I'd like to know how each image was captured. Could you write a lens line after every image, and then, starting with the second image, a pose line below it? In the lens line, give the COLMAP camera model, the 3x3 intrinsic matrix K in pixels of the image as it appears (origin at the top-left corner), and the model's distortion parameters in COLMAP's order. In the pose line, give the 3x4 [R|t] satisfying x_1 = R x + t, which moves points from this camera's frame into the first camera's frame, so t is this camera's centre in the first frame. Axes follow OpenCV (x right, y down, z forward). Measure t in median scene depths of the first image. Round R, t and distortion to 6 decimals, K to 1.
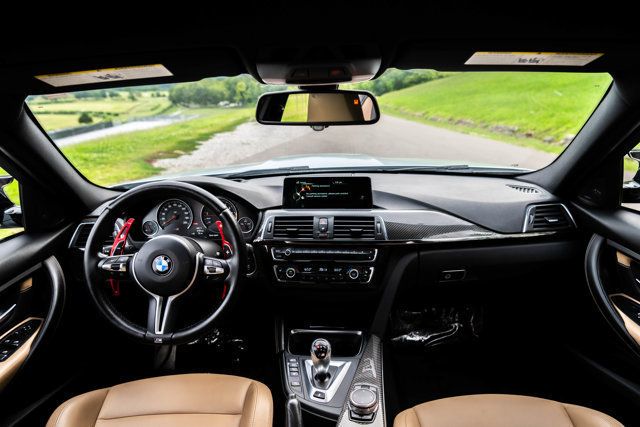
lens RADIAL K [[433.5, 0, 331.6], [0, 433.5, 206.8], [0, 0, 1]] dist [0.004560, -0.009207]
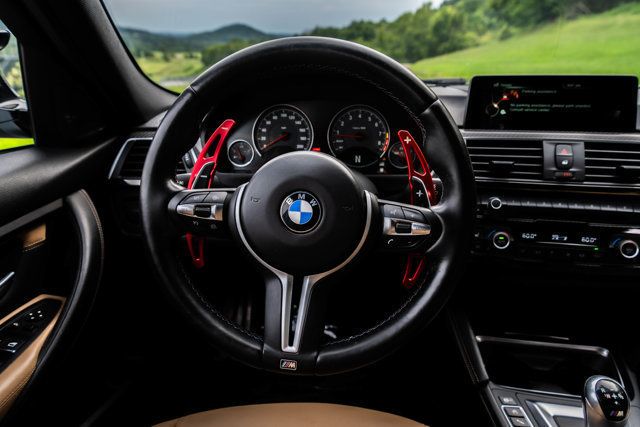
lens RADIAL K [[433.5, 0, 331.8], [0, 433.5, 208.8], [0, 0, 1]] dist [0.004560, -0.009207]
pose [[0.997007, 0.049032, -0.059774, -0.276801], [-0.044321, 0.995987, 0.077750, 0.078666], [0.063346, -0.074868, 0.995179, 0.445912]]
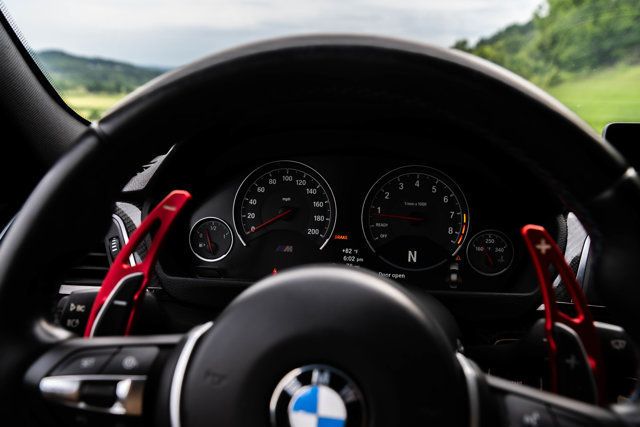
lens RADIAL K [[538.4, 0, 335.3], [0, 538.4, 208.3], [0, 0, 1]] dist [-0.016426, 0.006952]
pose [[0.994046, 0.072588, -0.081264, -0.310958], [-0.077386, 0.995340, -0.057538, 0.044298], [0.076709, 0.063484, 0.995030, 0.625704]]
